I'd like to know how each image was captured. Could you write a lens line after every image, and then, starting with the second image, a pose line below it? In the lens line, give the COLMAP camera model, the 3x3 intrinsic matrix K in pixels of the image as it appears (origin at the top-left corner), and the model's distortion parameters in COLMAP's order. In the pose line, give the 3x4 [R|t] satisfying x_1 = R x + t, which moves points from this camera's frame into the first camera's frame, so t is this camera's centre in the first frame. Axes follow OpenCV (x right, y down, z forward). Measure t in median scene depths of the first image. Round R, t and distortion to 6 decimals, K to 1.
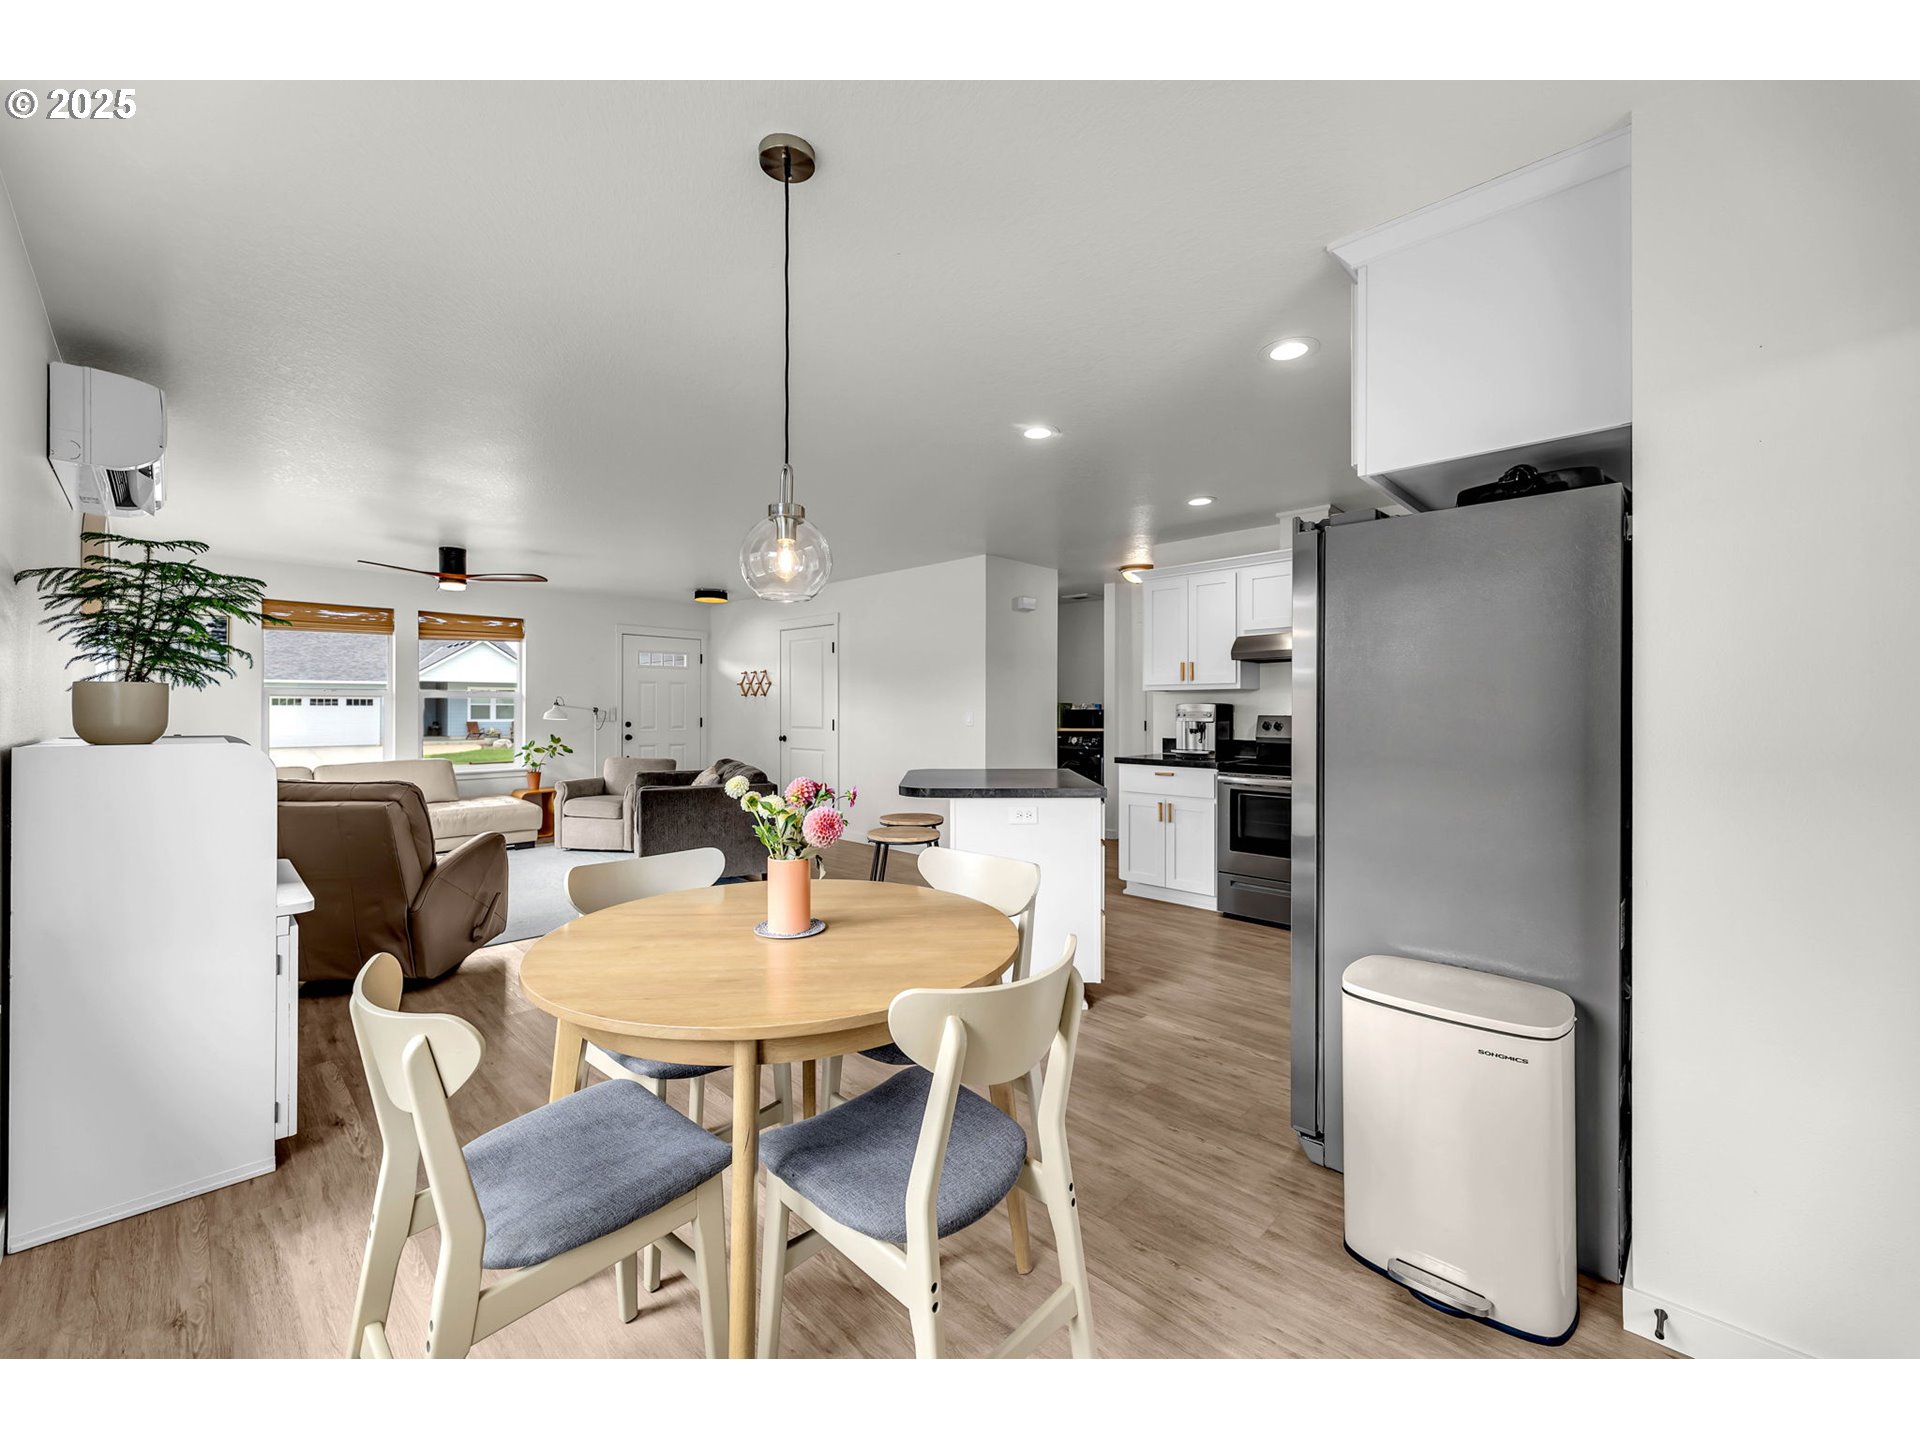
lens RADIAL K [[777.6, 0, 948.8], [0, 777.6, 706.3], [0, 0, 1]] dist [0.002254, -0.000538]
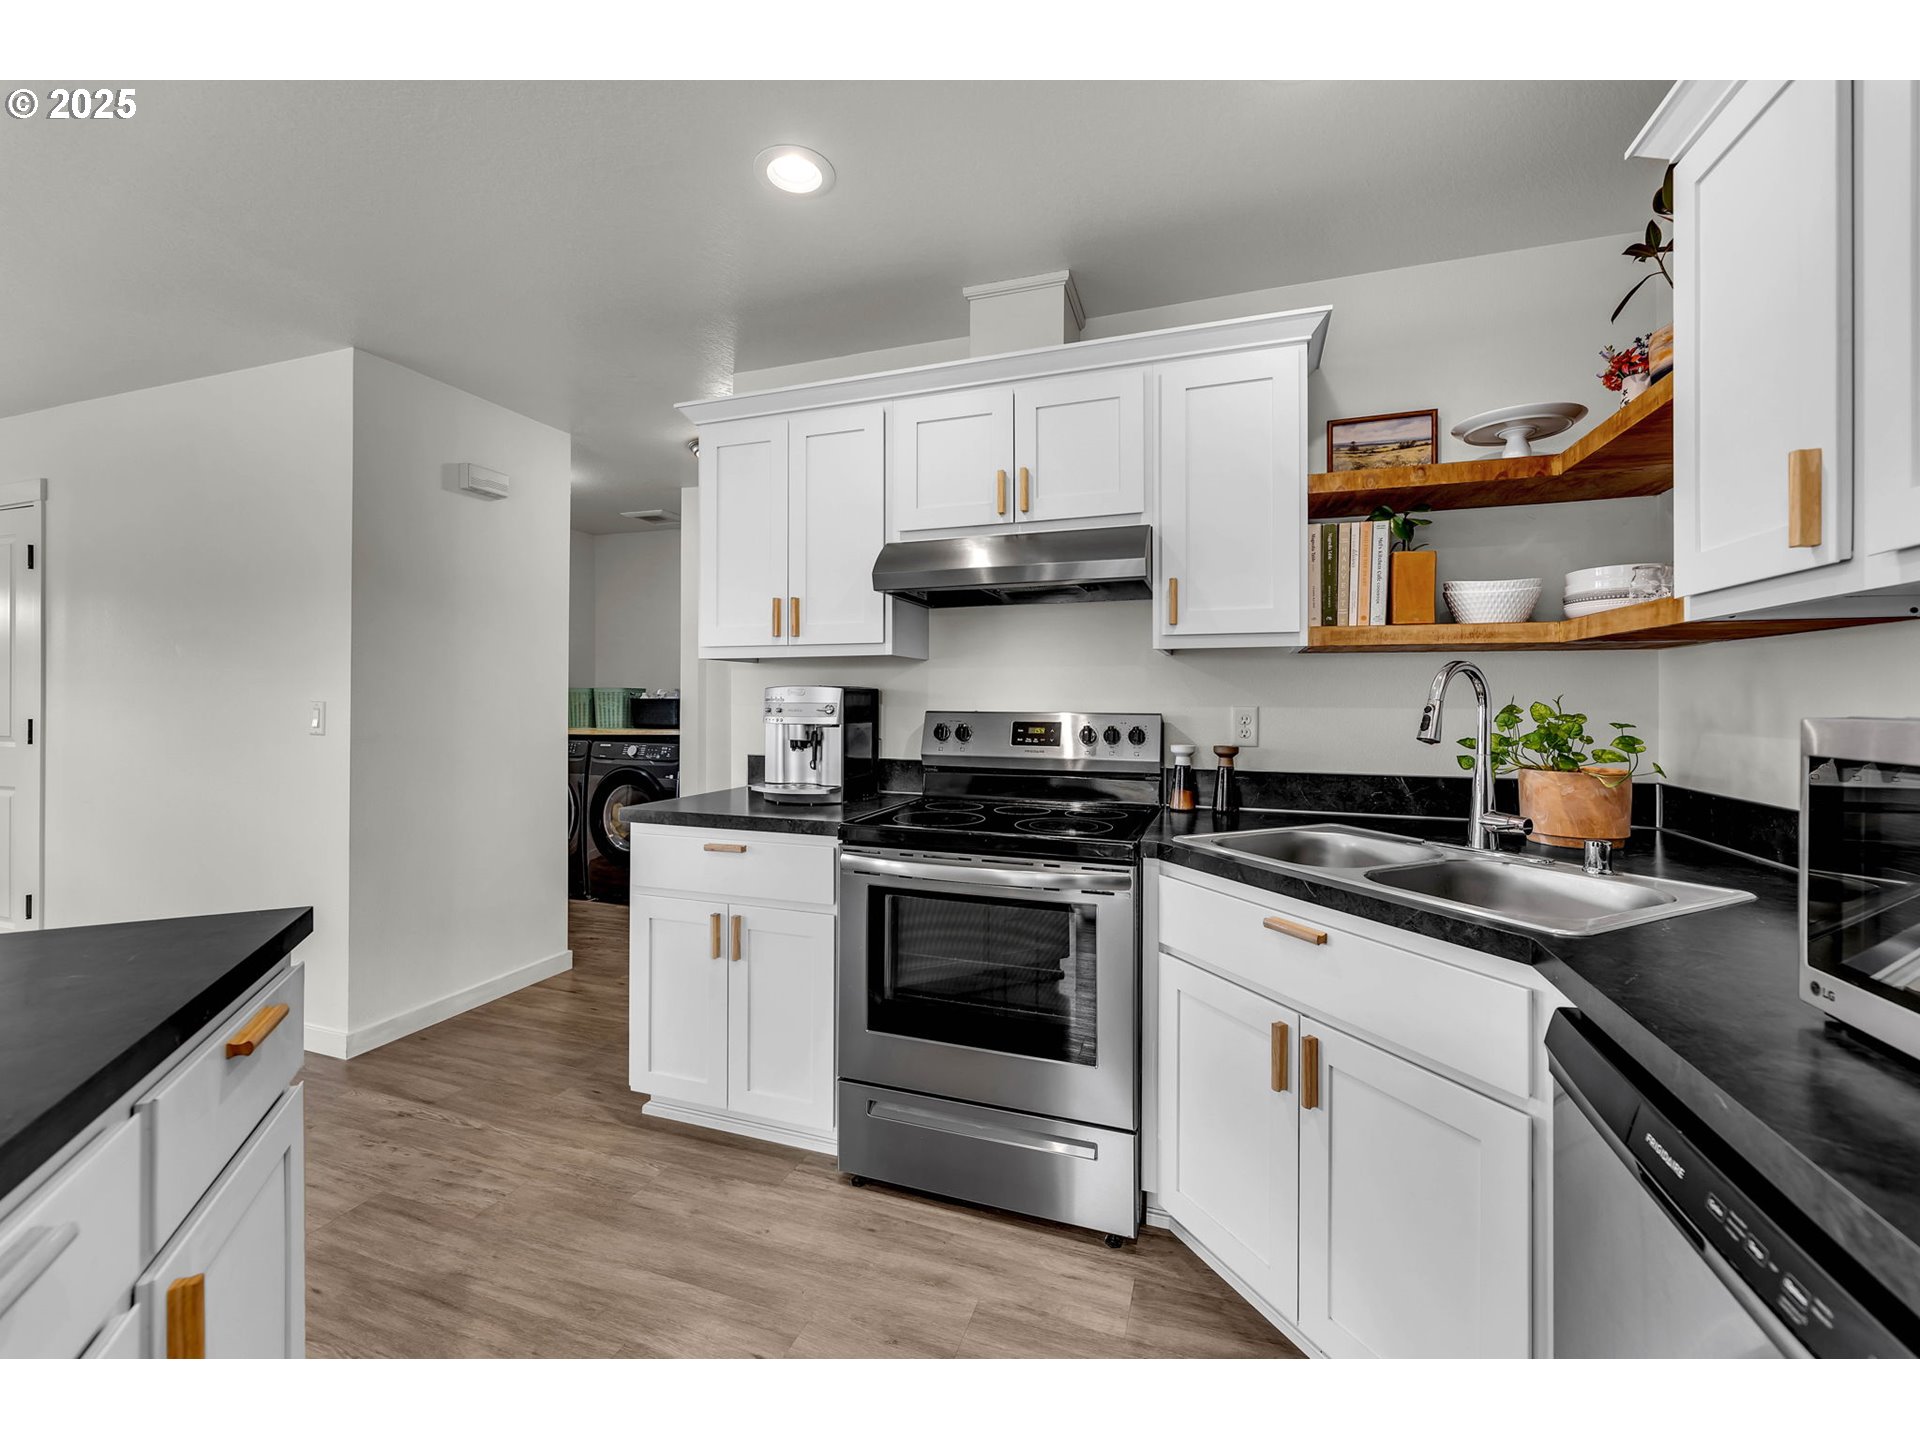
lens RADIAL K [[777.6, 0, 965.1], [0, 777.6, 697.9], [0, 0, 1]] dist [0.002254, -0.000538]
pose [[0.902913, 0.002170, 0.429818, 0.206369], [-0.003375, 0.999992, 0.002042, 0.002257], [-0.429810, -0.003294, 0.902913, 0.539363]]
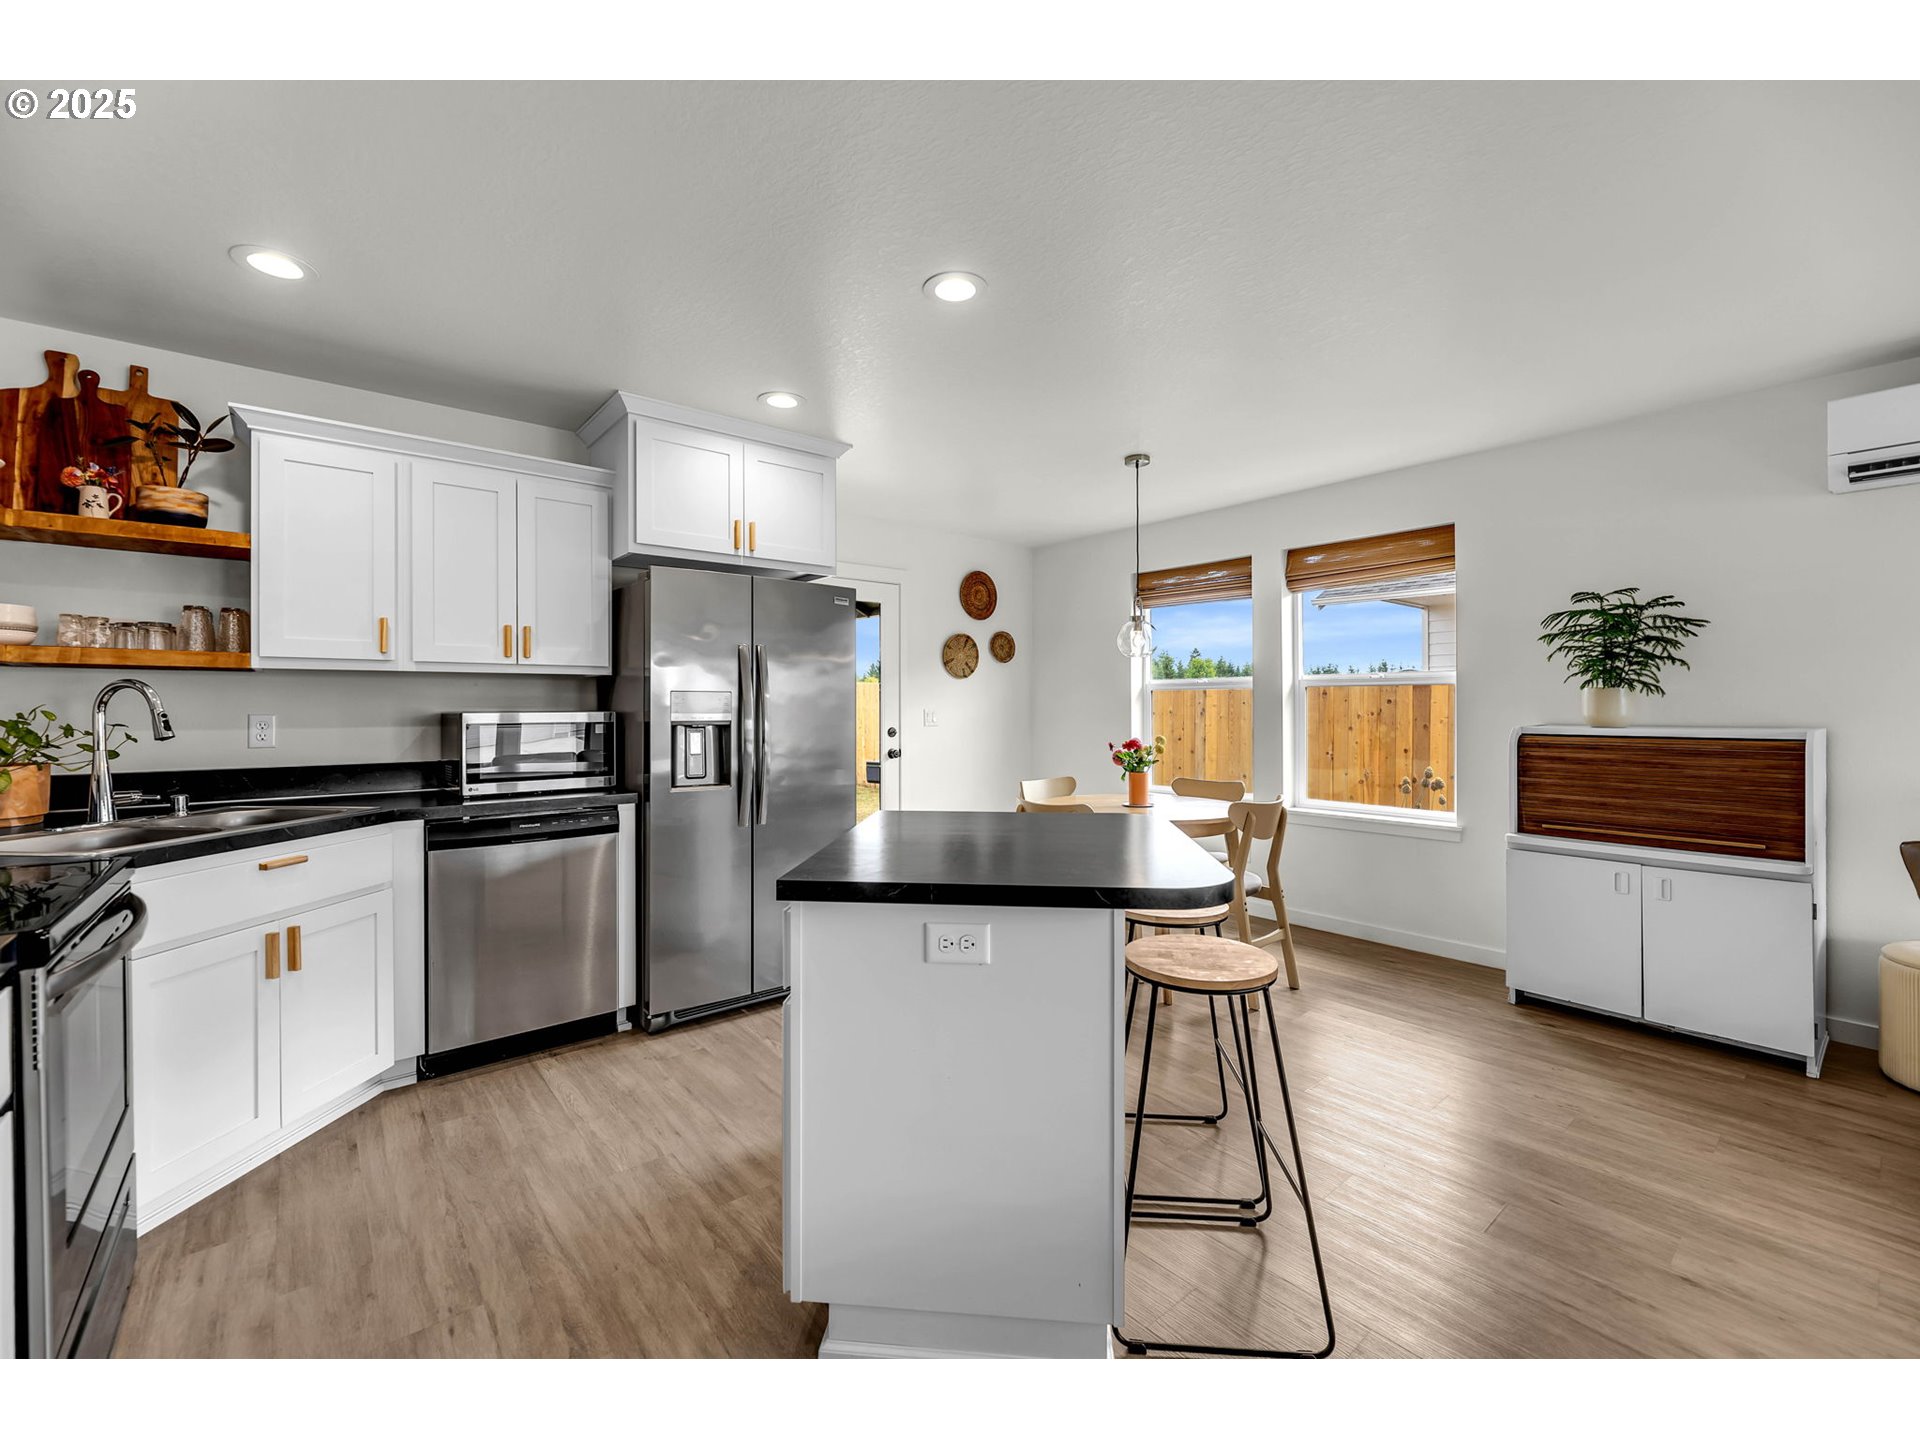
lens RADIAL K [[777.6, 0, 953.9], [0, 777.6, 711.3], [0, 0, 1]] dist [0.002254, -0.000538]
pose [[-0.995430, 0.000624, 0.095489, 0.033842], [0.000789, 0.999998, 0.001690, 0.004260], [-0.095488, 0.001758, -0.995429, 1.125391]]
